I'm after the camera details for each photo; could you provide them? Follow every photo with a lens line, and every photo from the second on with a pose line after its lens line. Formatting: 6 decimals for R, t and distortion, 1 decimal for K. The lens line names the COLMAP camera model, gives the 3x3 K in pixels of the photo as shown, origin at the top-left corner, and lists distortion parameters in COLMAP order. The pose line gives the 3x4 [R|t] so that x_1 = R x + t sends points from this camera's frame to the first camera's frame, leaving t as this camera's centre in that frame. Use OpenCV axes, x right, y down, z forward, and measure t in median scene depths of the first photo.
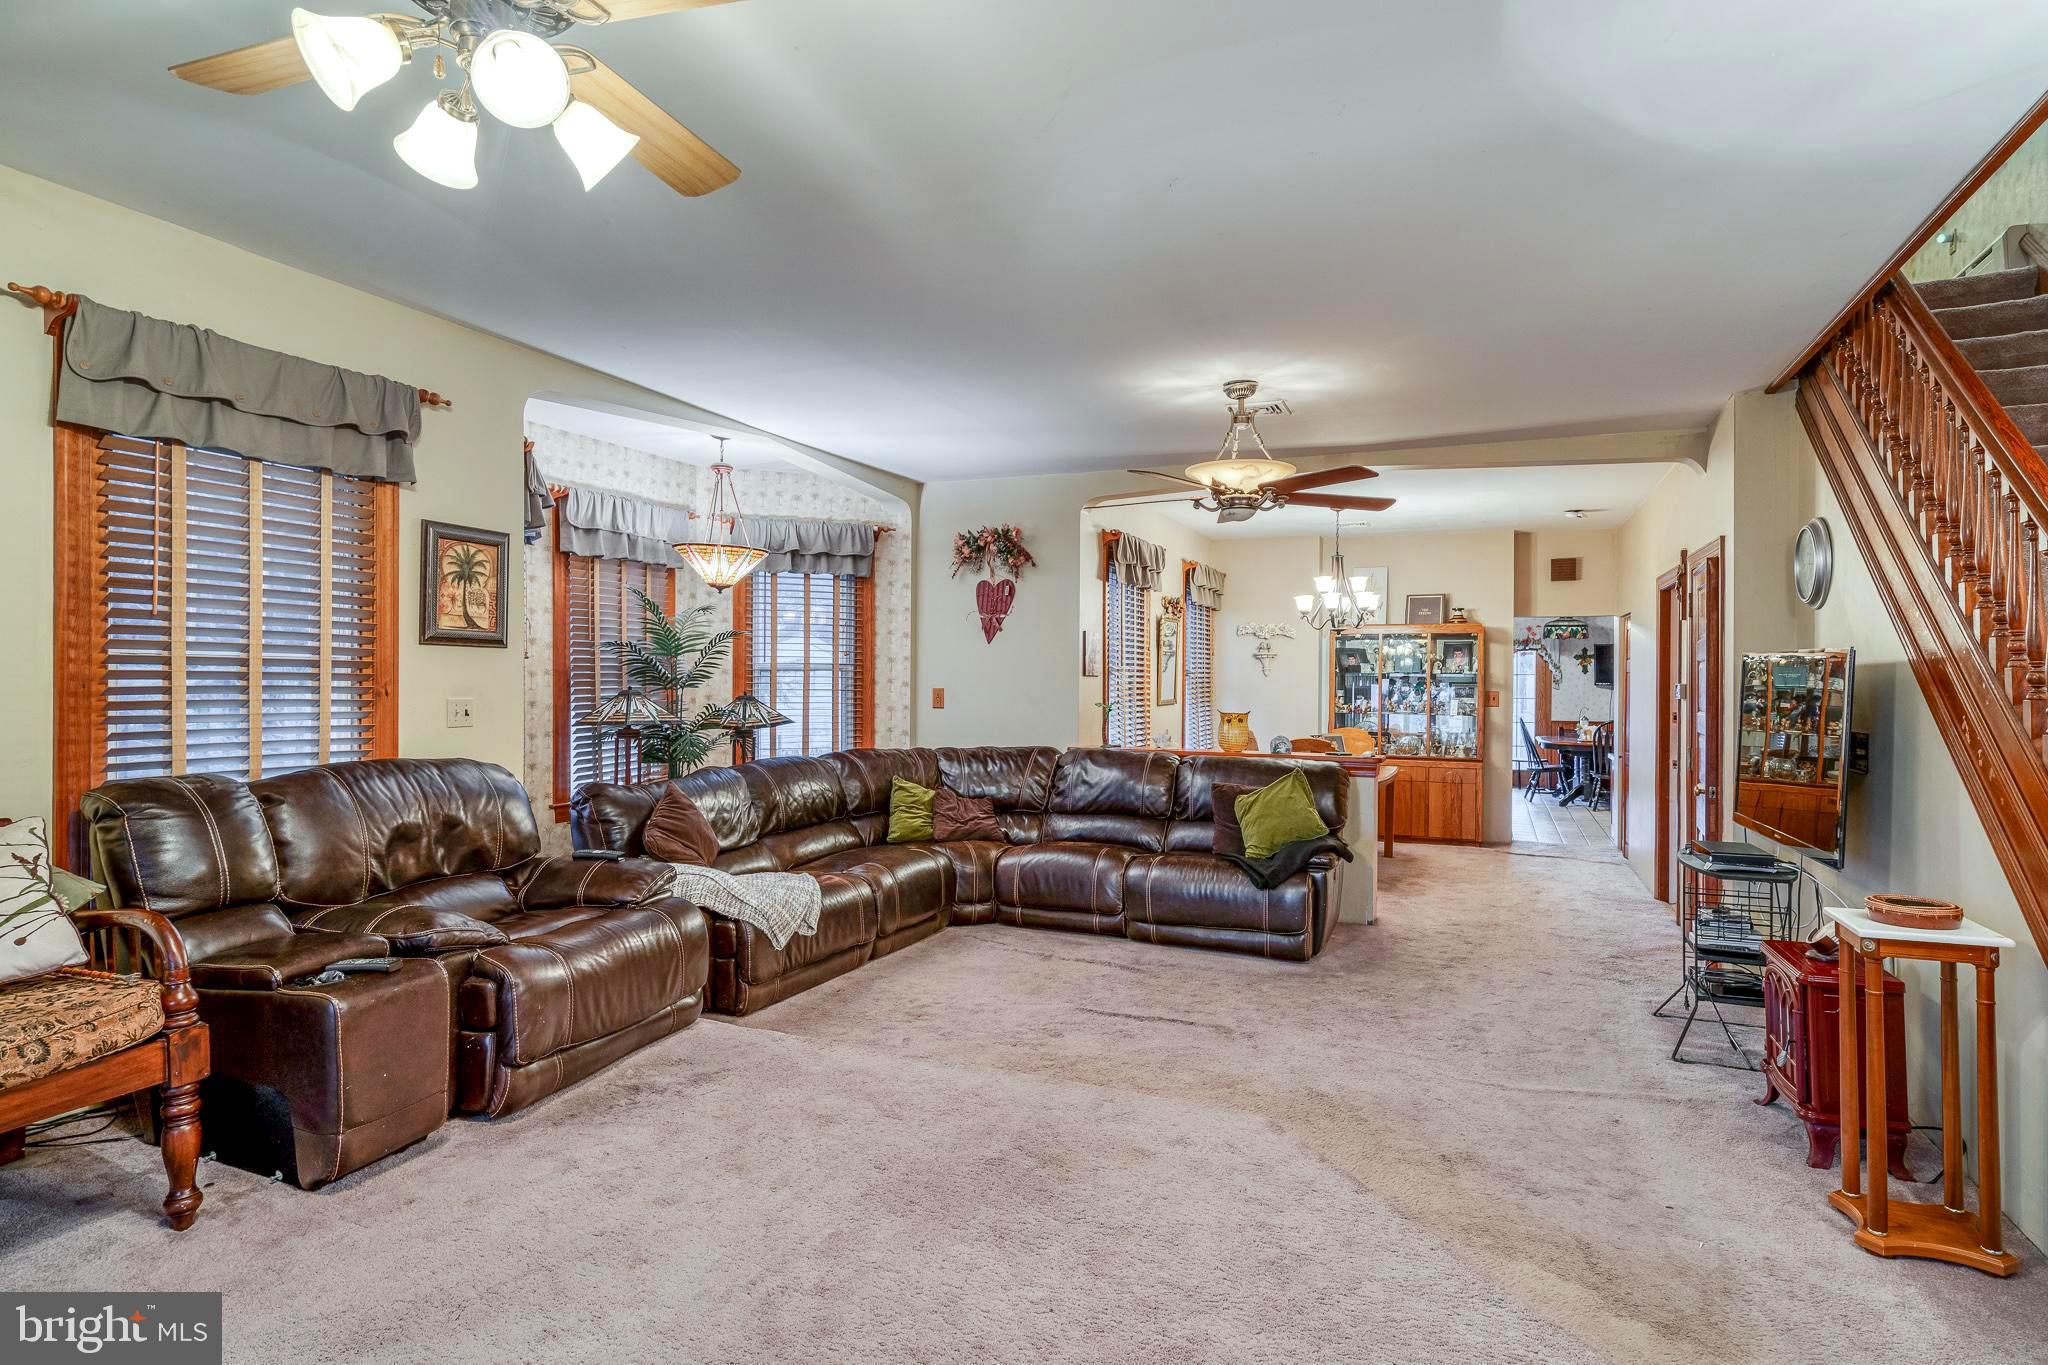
lens RADIAL K [[1057.2, 0, 1032.5], [0, 1057.2, 677.3], [0, 0, 1]] dist [0.001879, 0.002583]
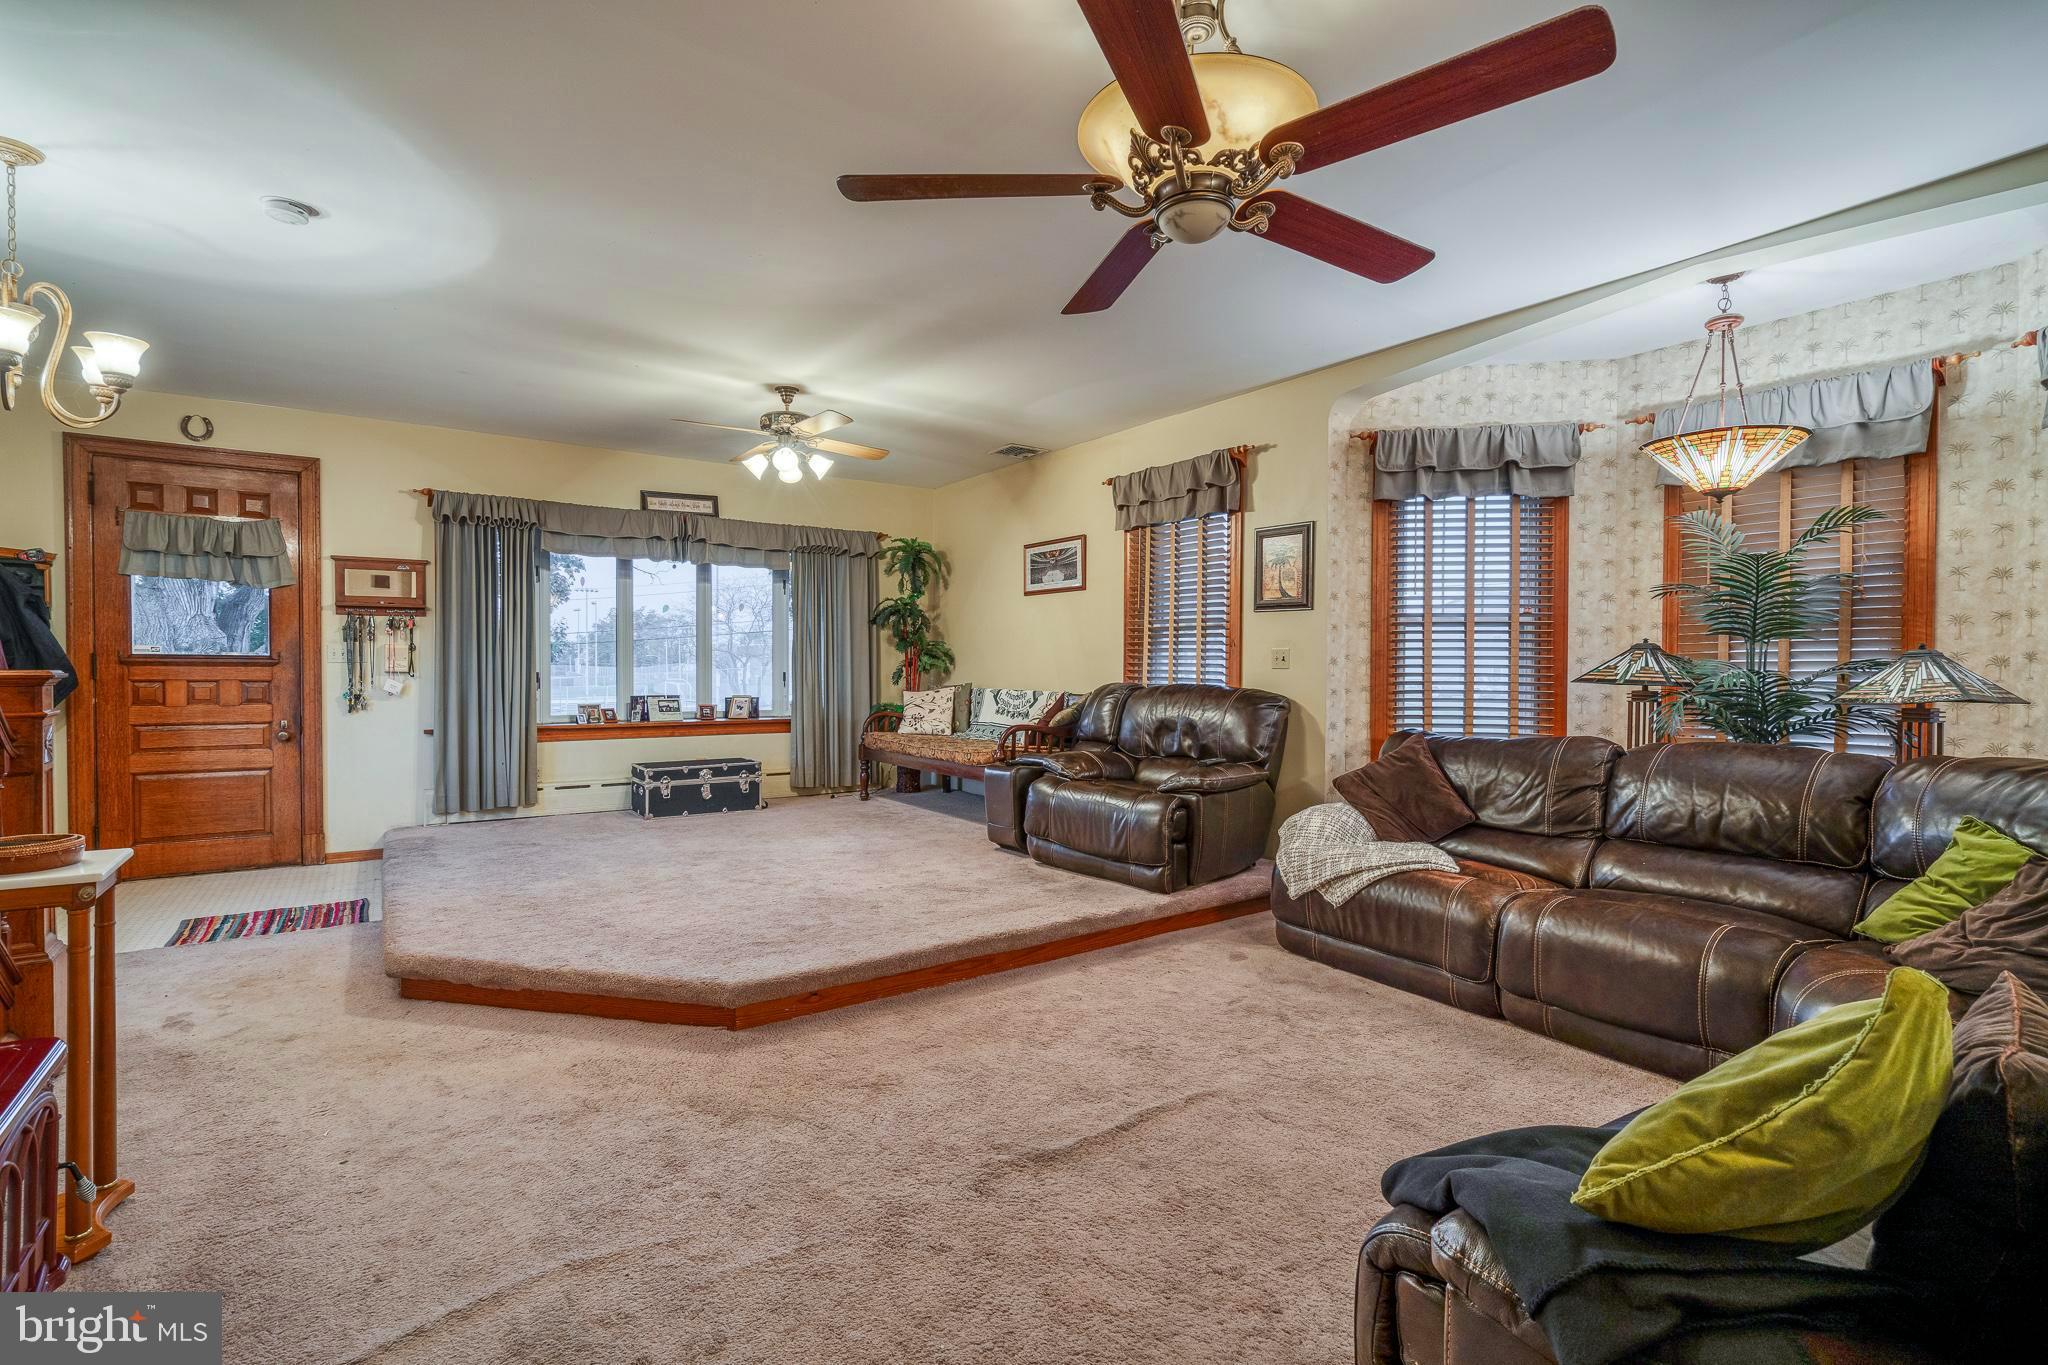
lens RADIAL K [[930.3, 0, 1028.8], [0, 930.3, 678.6], [0, 0, 1]] dist [-0.008046, 0.004364]
pose [[-0.528682, 0.006613, -0.848794, 0.537194], [-0.005413, 0.999923, 0.011162, 0.037809], [0.848803, 0.010496, -0.528605, 1.072529]]
